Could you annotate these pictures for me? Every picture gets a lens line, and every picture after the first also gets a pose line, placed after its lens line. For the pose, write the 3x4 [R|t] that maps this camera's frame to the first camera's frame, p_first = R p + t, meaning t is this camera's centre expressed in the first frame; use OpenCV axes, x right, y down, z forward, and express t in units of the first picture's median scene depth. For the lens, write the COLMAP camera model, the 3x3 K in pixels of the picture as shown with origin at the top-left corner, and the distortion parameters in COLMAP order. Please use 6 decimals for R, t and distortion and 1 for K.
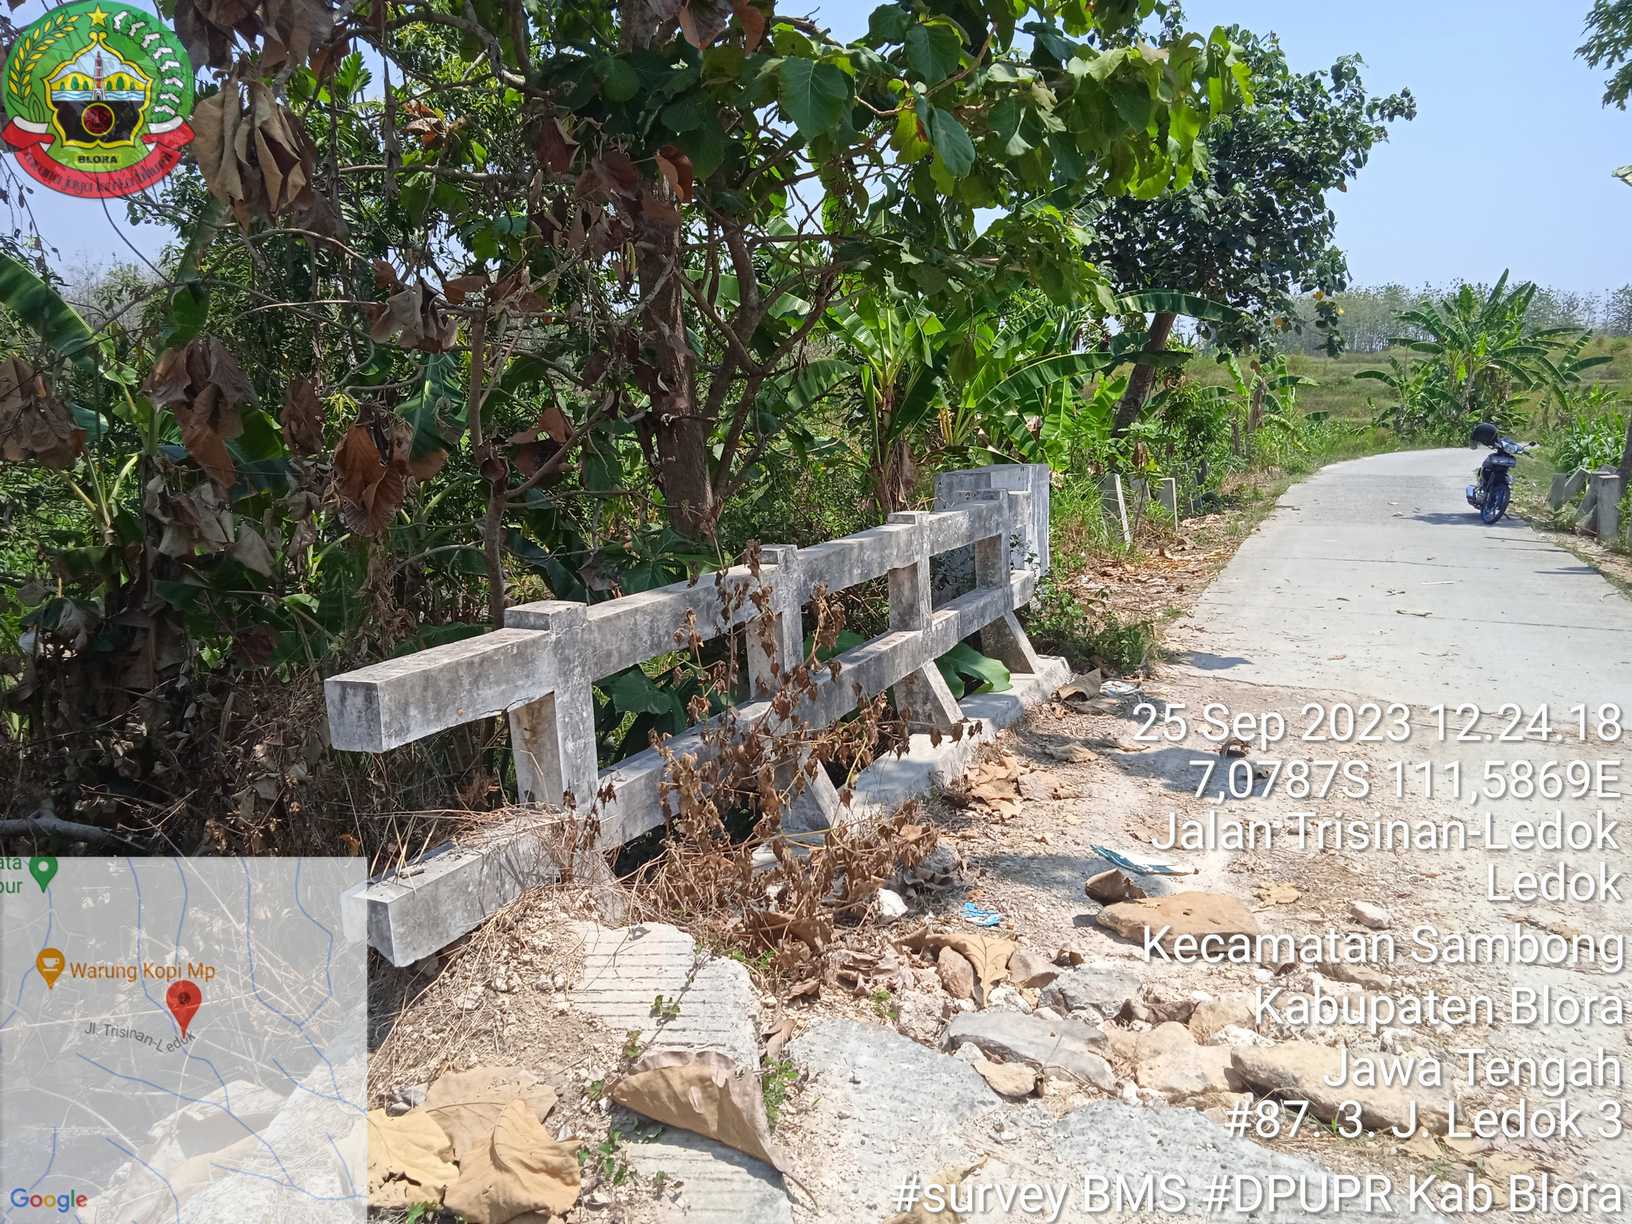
lens RADIAL K [[1374.5, 0, 816.0], [0, 1374.5, 612.0], [0, 0, 1]] dist [0.041379, -0.008806]
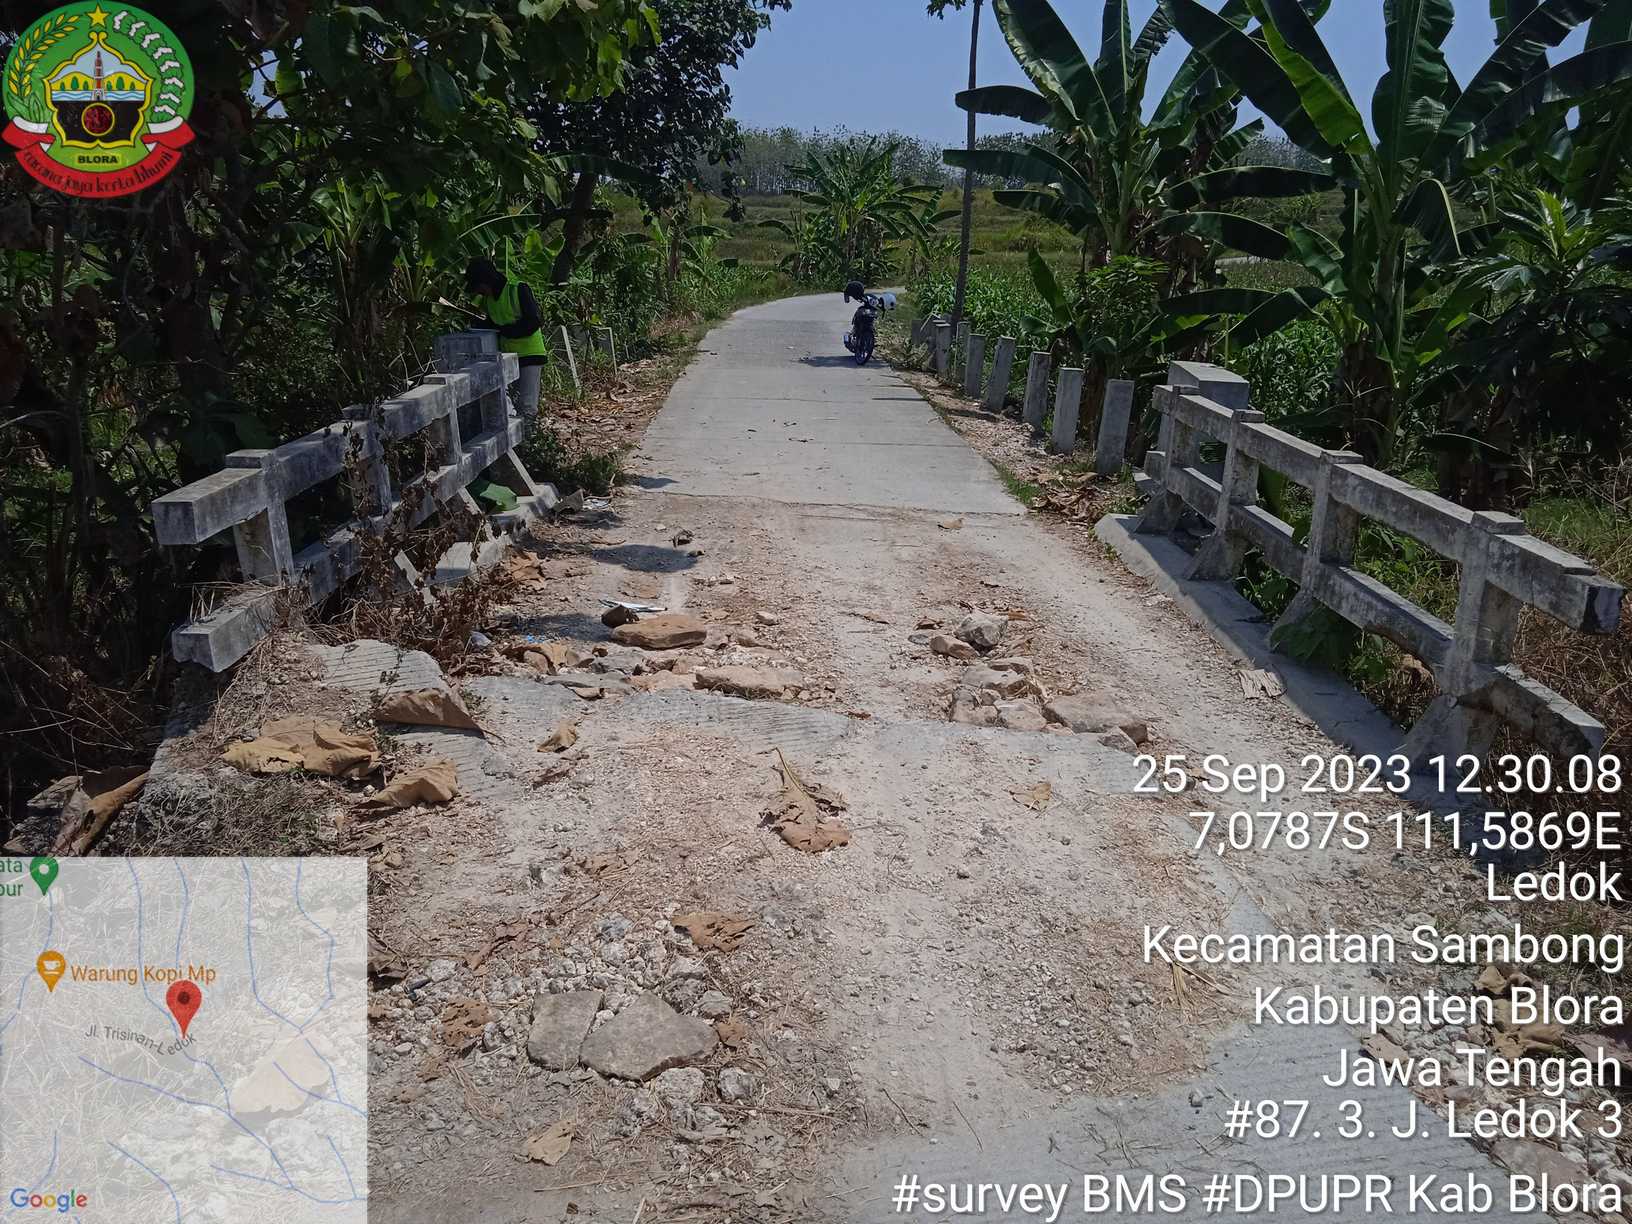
lens RADIAL K [[1386.1, 0, 820.5], [0, 1386.1, 617.6], [0, 0, 1]] dist [0.065991, -0.072090]
pose [[0.917706, -0.091428, 0.386597, -0.061681], [0.045445, 0.990929, 0.126472, 0.002445], [-0.394653, -0.098496, 0.913536, -0.181243]]
